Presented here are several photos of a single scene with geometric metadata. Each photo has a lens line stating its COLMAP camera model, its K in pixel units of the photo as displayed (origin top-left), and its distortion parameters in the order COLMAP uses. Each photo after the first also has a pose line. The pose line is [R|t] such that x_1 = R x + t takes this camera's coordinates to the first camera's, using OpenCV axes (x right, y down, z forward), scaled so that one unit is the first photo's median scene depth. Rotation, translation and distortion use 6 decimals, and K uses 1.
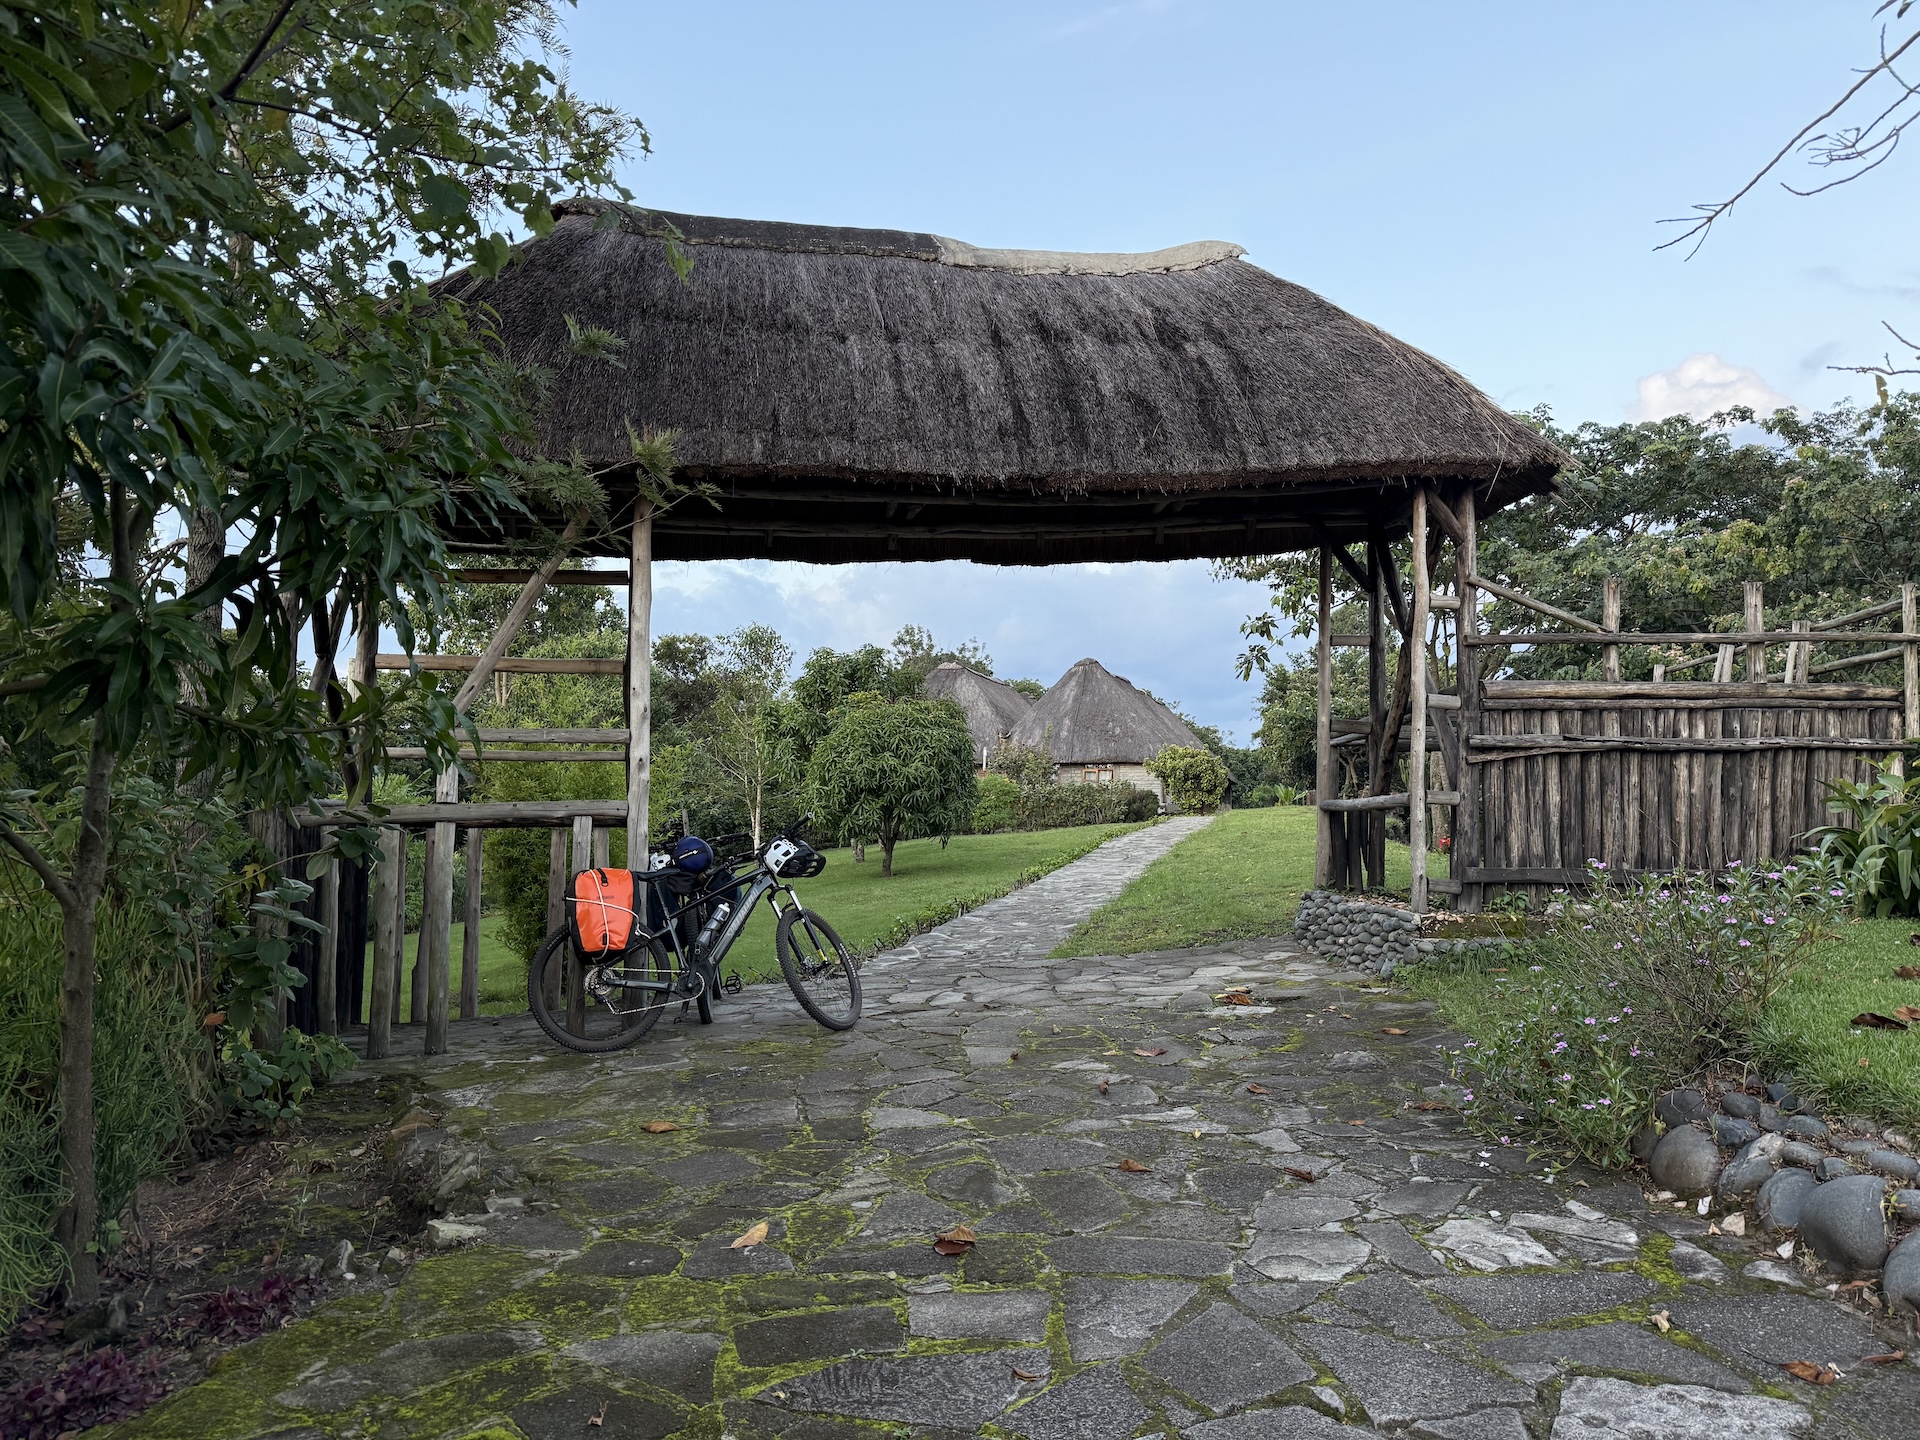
lens RADIAL K [[1332.8, 0, 986.1], [0, 1332.8, 721.8], [0, 0, 1]] dist [0.023772, -0.022847]
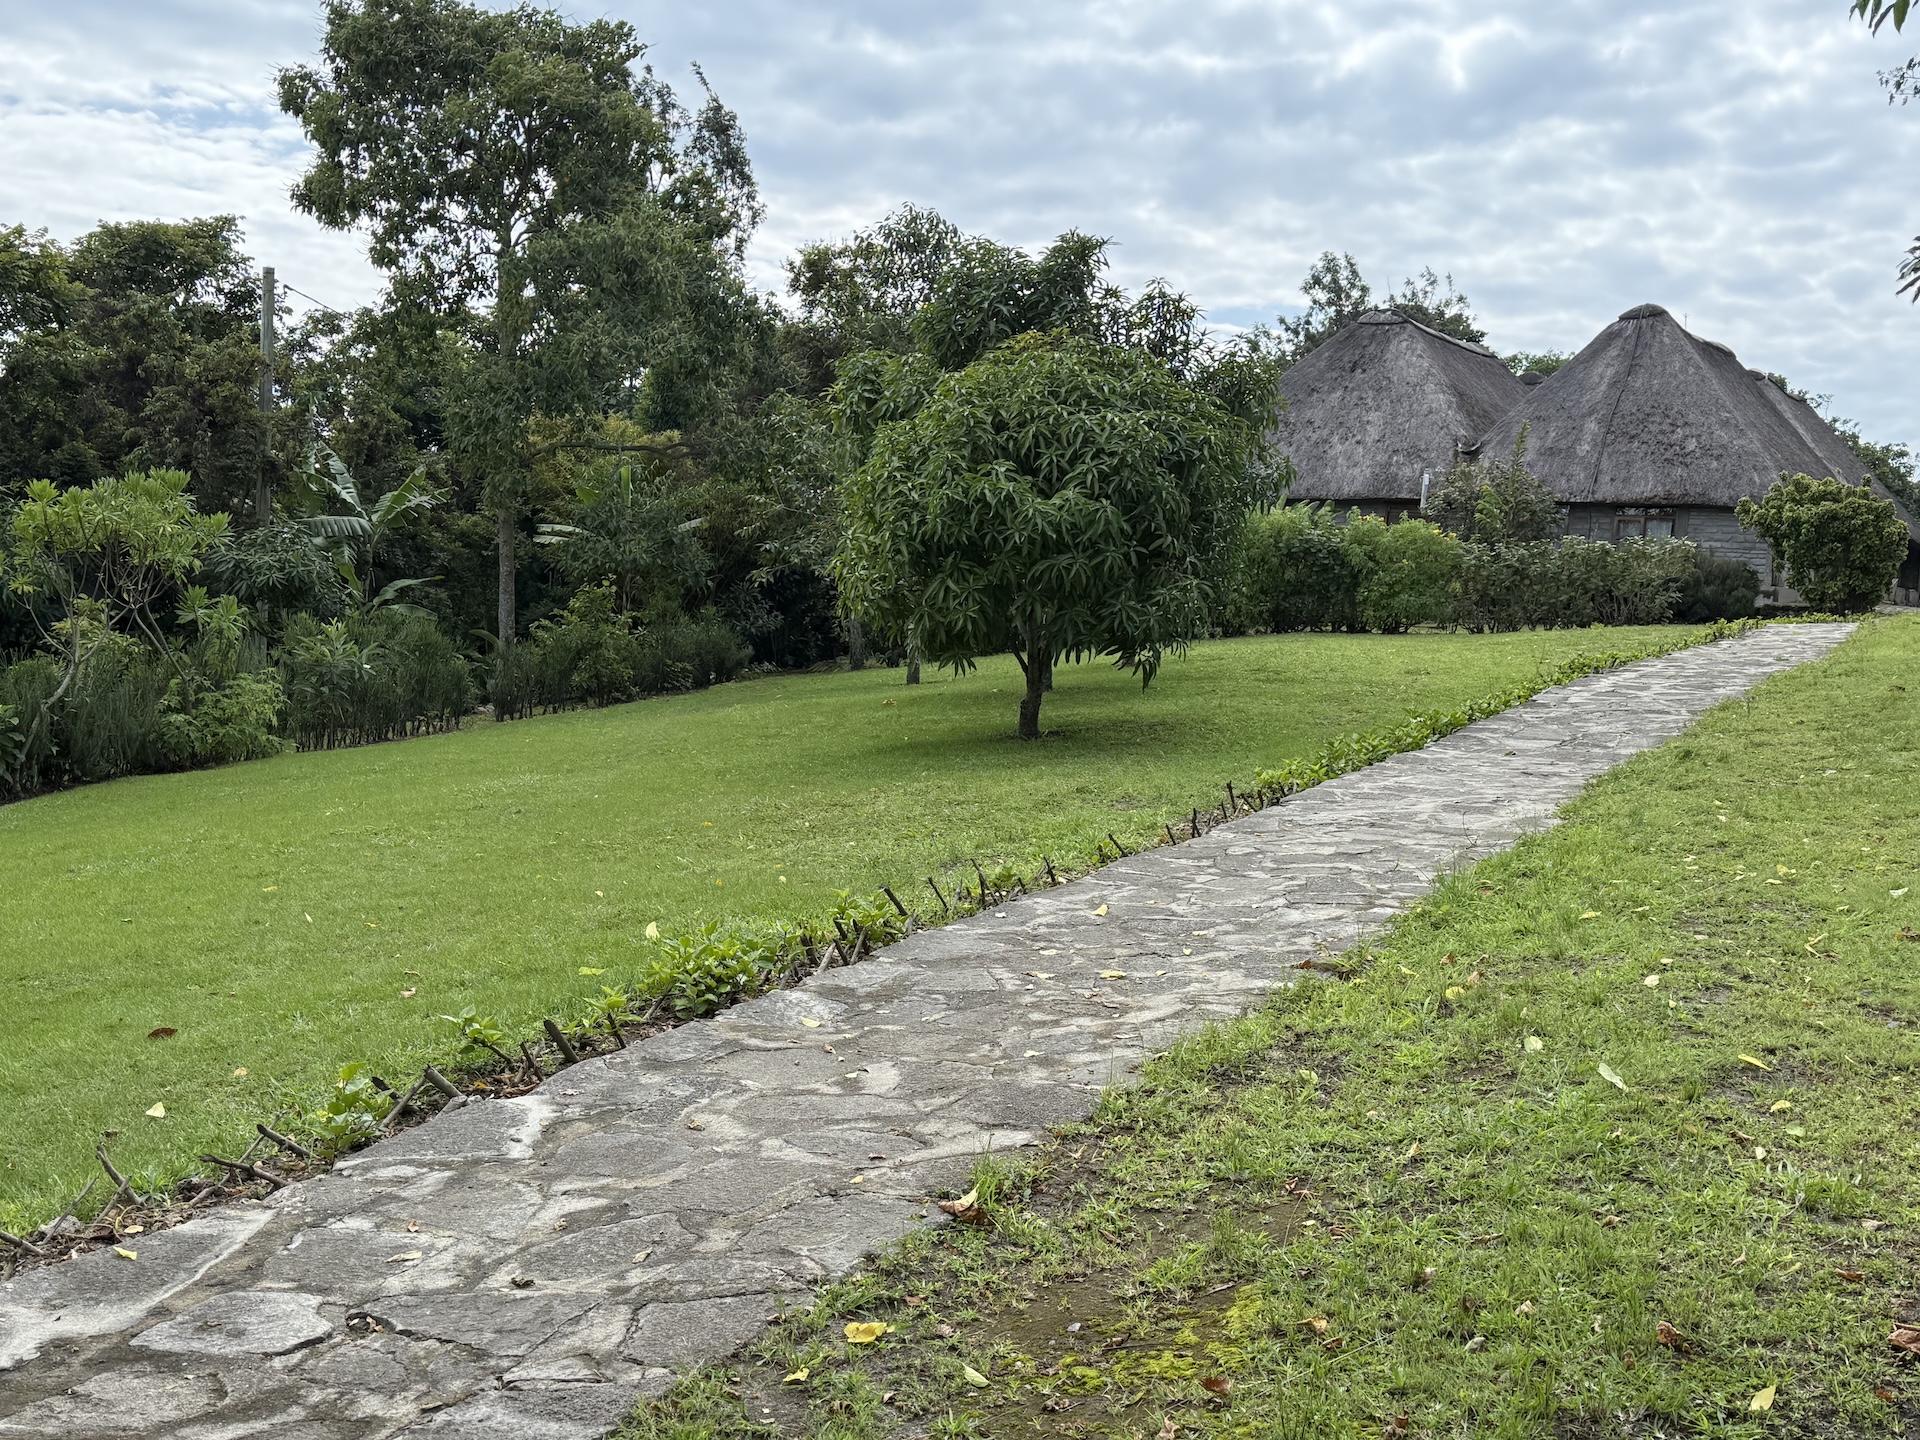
lens RADIAL K [[1968.8, 0, 957.5], [0, 1968.8, 798.7], [0, 0, 1]] dist [0.088344, -0.211674]
pose [[0.961230, 0.077446, -0.264649, 0.087516], [-0.027311, 0.981769, 0.188104, 0.009642], [0.274392, -0.173583, 0.945821, 0.356846]]
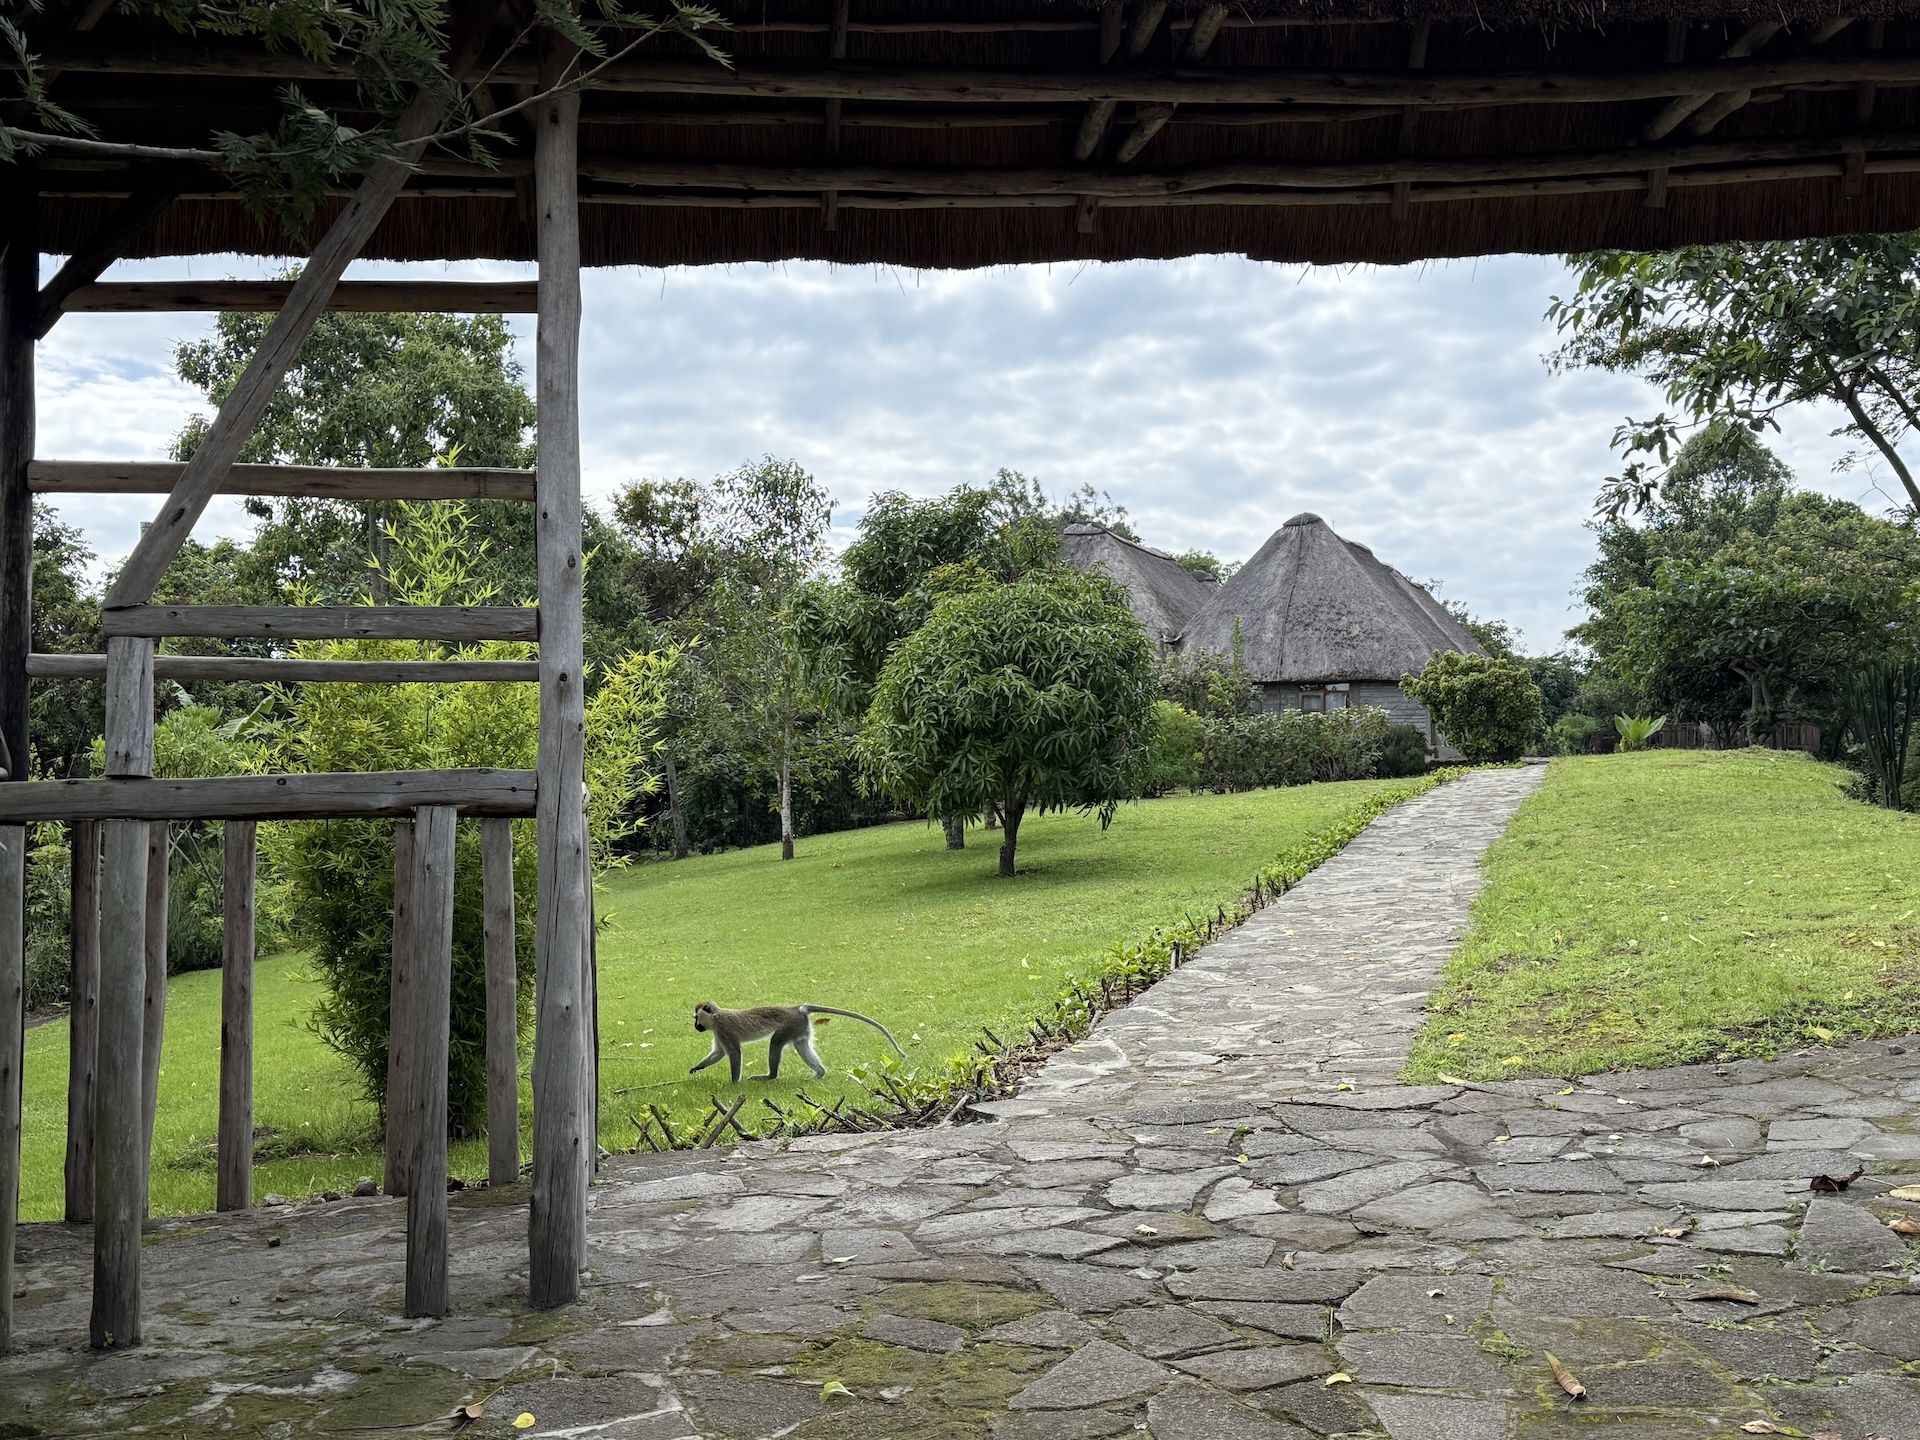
lens RADIAL K [[2006.7, 0, 960.0], [0, 2006.7, 720.0], [0, 0, 1]] dist [0.076953, -0.021950]
pose [[0.996913, -0.005581, -0.078316, -0.026179], [0.009366, 0.998801, 0.048055, 0.004111], [0.077954, -0.048640, 0.995770, 0.119555]]
